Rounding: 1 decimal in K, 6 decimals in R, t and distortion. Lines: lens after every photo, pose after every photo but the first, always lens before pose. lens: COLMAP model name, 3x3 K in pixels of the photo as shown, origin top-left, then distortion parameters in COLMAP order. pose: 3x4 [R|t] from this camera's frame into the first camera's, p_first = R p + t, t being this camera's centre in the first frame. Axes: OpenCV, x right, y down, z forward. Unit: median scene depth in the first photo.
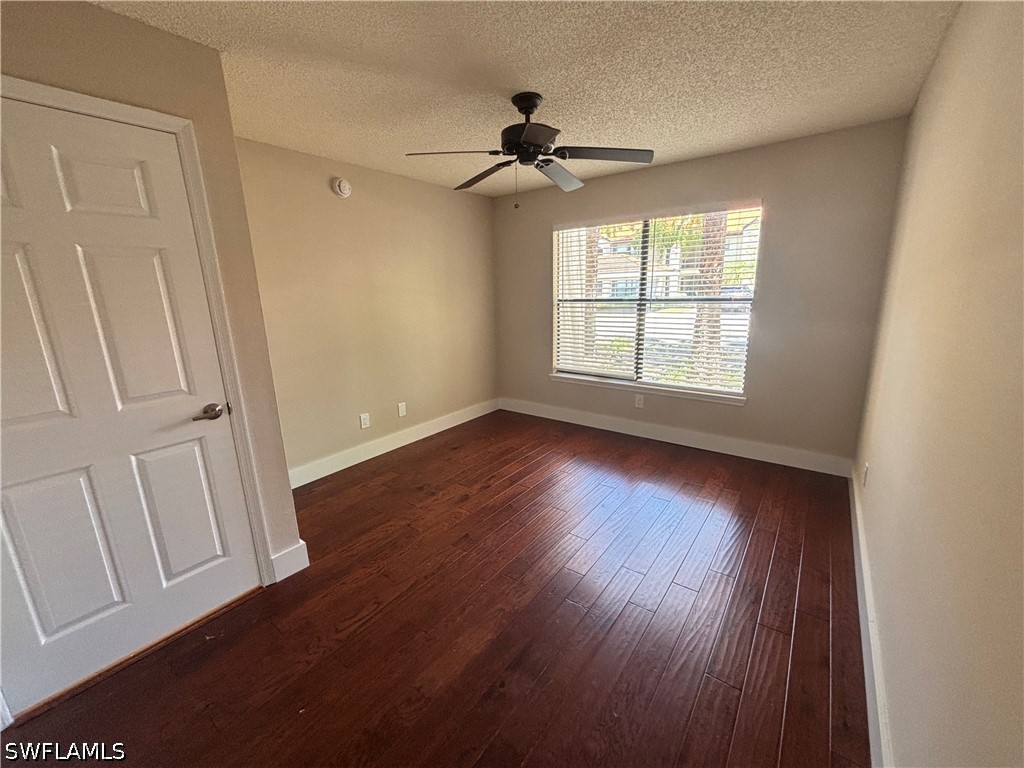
lens RADIAL K [[412.6, 0, 513.9], [0, 412.6, 384.0], [0, 0, 1]] dist [0.002004, -0.001090]
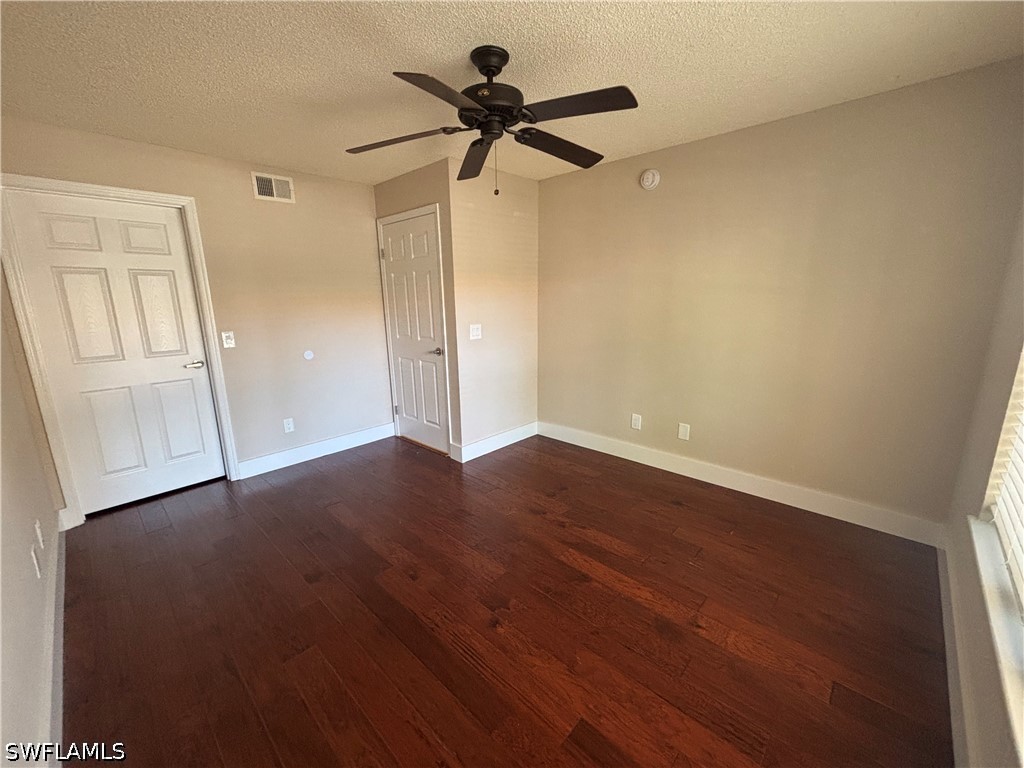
lens RADIAL K [[412.6, 0, 506.3], [0, 412.6, 387.1], [0, 0, 1]] dist [0.002004, -0.001090]
pose [[-0.121457, 0.254850, -0.959322, 0.669999], [-0.200247, 0.940315, 0.275153, -0.220138], [0.972188, 0.225521, -0.063174, 0.859143]]
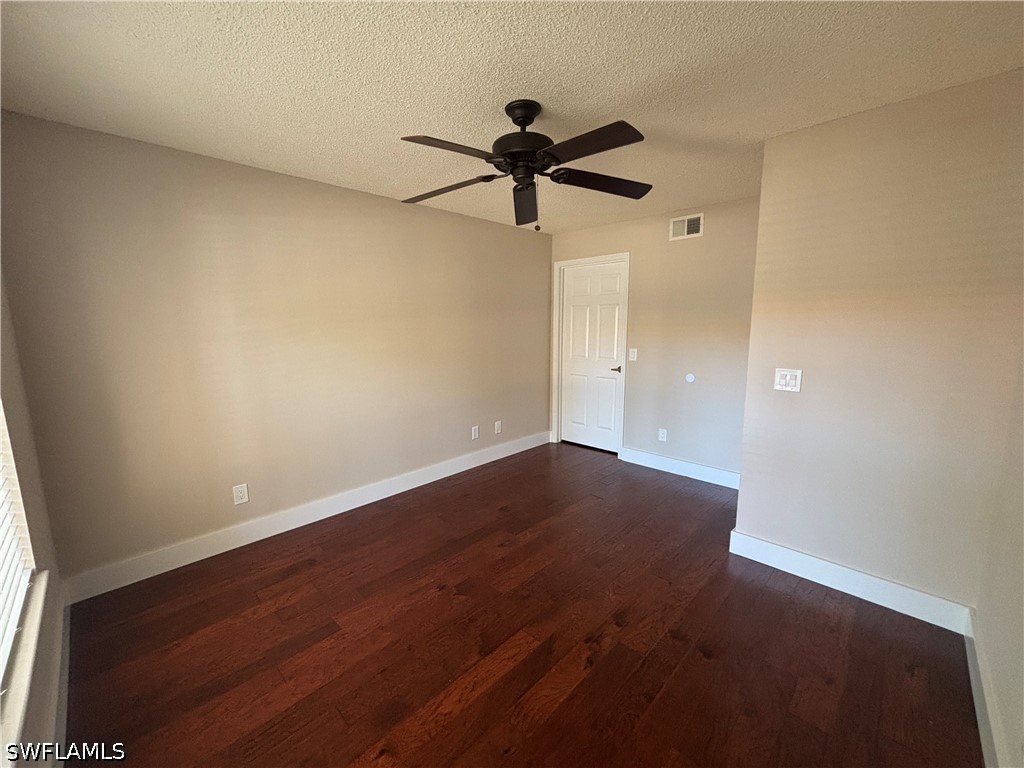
lens RADIAL K [[412.6, 0, 516.1], [0, 412.6, 387.3], [0, 0, 1]] dist [0.002004, -0.001090]
pose [[-0.991419, 0.017313, 0.129571, -0.040537], [0.064118, 0.928174, 0.366581, -0.325949], [-0.113918, 0.371743, -0.921320, 1.409370]]
